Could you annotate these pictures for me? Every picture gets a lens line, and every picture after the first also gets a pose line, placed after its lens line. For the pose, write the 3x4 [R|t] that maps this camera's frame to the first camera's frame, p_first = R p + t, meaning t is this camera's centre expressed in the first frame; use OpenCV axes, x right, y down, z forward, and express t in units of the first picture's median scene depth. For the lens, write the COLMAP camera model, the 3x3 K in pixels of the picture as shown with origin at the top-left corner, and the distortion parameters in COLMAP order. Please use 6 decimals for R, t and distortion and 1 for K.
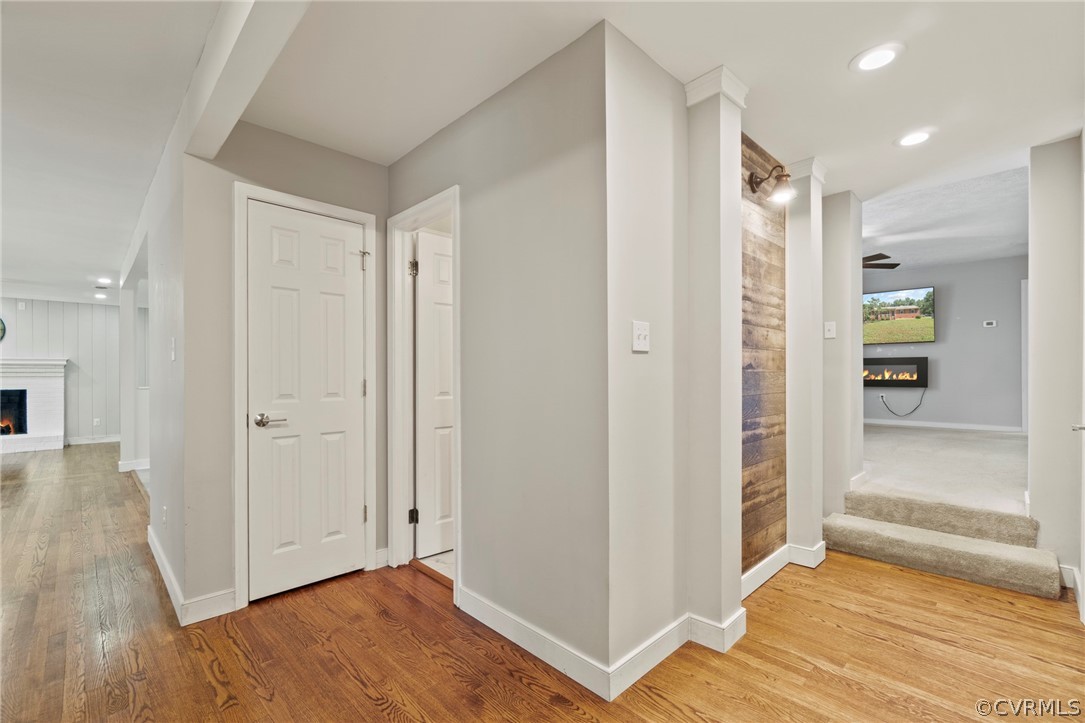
lens RADIAL K [[470.9, 0, 540.1], [0, 470.9, 372.2], [0, 0, 1]] dist [0.001040, 0.000531]
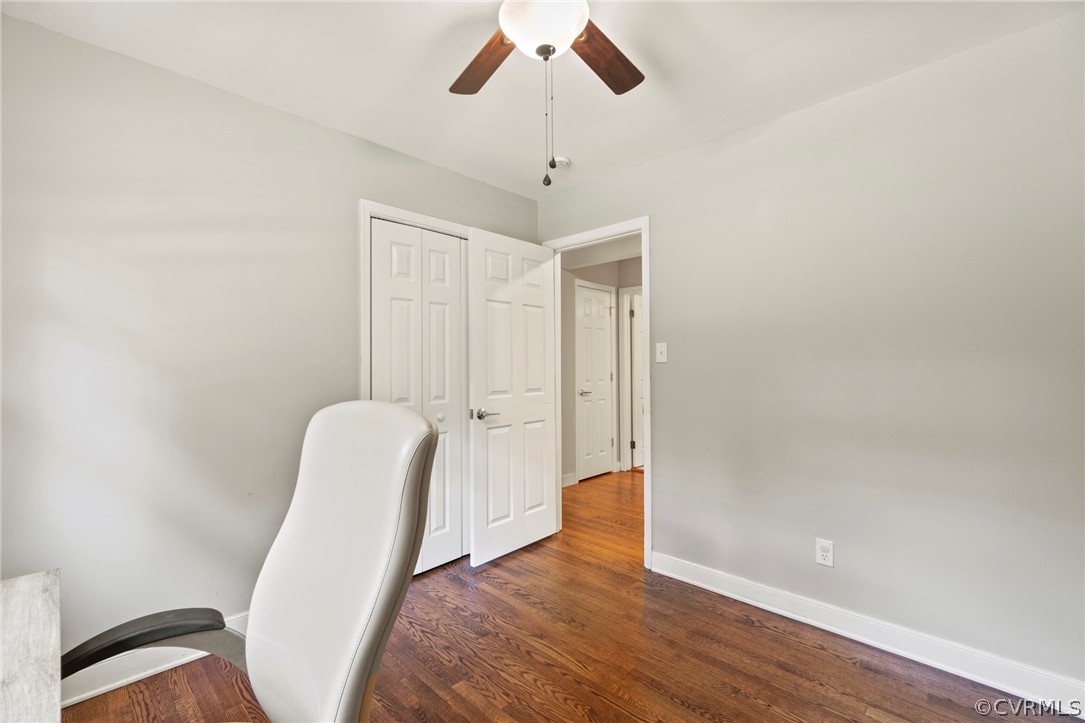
lens RADIAL K [[470.9, 0, 543.3], [0, 470.9, 351.3], [0, 0, 1]] dist [0.001040, 0.000531]
pose [[0.999342, -0.005883, 0.035788, -0.714130], [0.006709, 0.999713, -0.023010, -0.028886], [-0.035643, 0.023235, 0.999094, -0.912147]]
